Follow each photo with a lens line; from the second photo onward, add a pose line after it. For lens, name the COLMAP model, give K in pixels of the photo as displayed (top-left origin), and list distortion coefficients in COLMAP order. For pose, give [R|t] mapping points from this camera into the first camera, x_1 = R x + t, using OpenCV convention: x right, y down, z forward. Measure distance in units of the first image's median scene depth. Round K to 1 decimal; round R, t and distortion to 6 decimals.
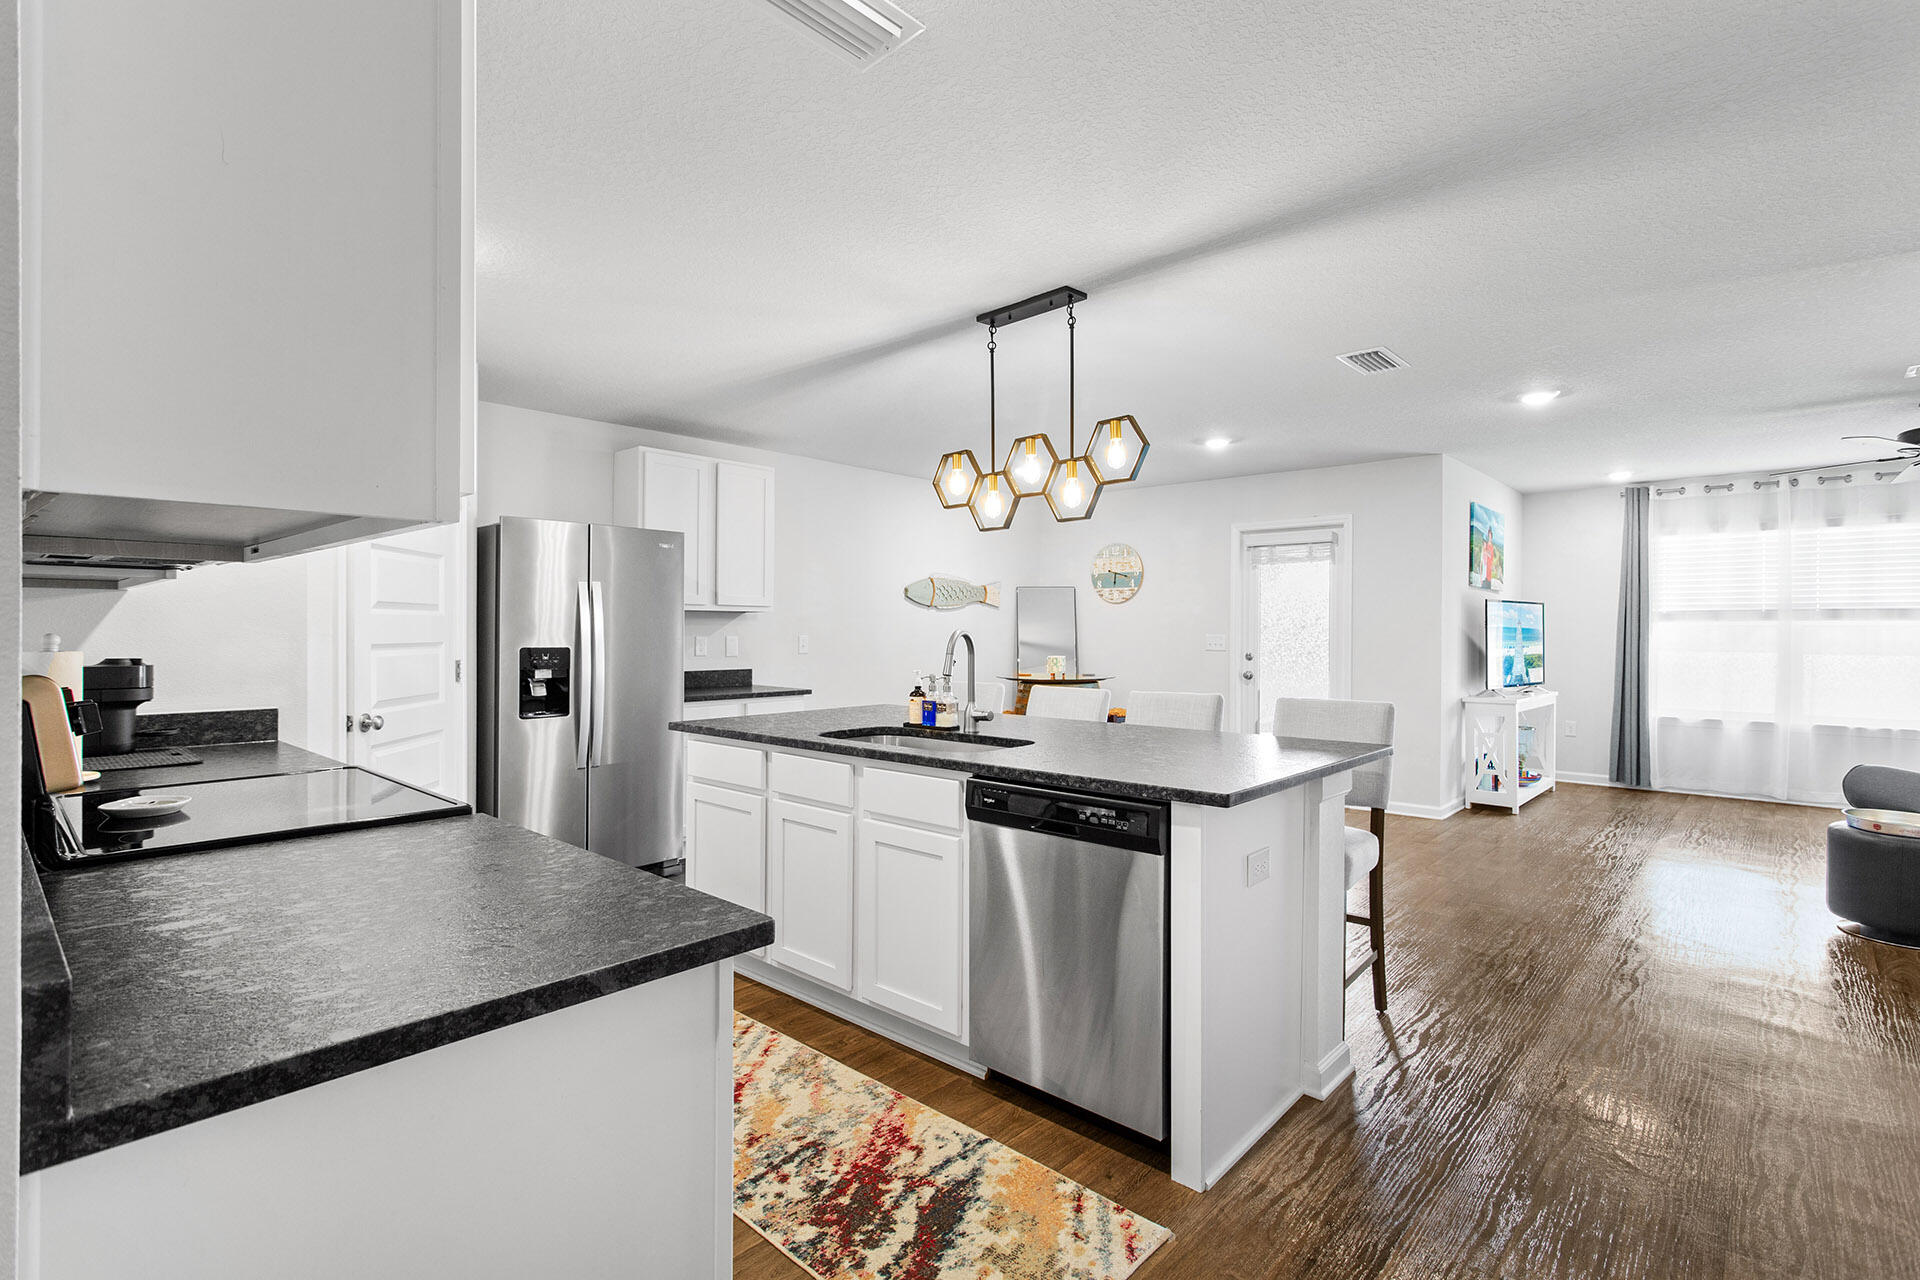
lens RADIAL K [[913.4, 0, 970.2], [0, 913.4, 635.1], [0, 0, 1]] dist [-0.000021, -0.000126]
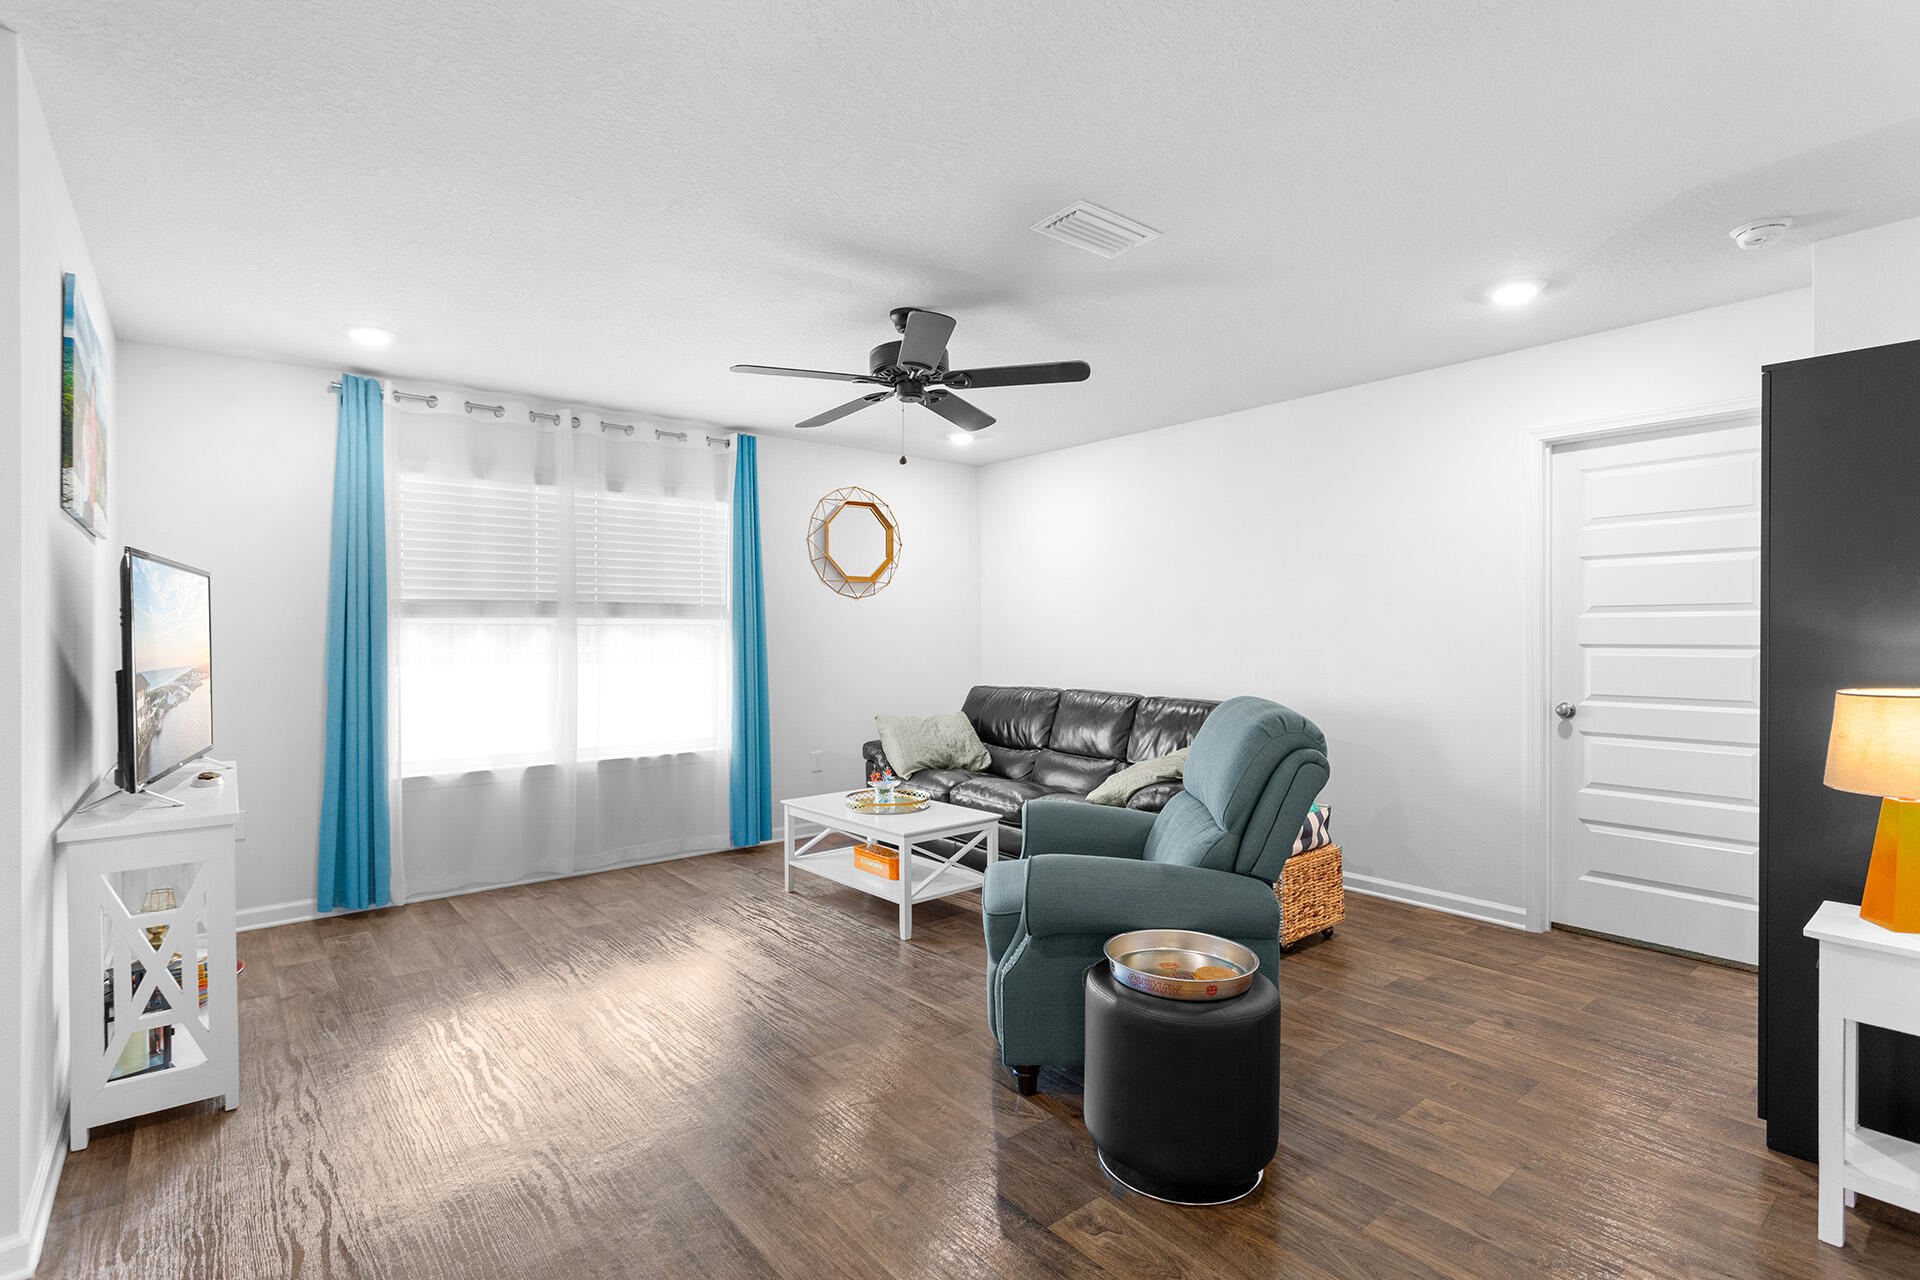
lens RADIAL K [[913.4, 0, 970.2], [0, 913.4, 635.1], [0, 0, 1]] dist [-0.000021, -0.000126]
pose [[0.148610, -0.007986, 0.988864, 0.239832], [0.003539, 0.999965, 0.007544, -0.006262], [-0.988890, 0.002379, 0.148633, 0.576870]]
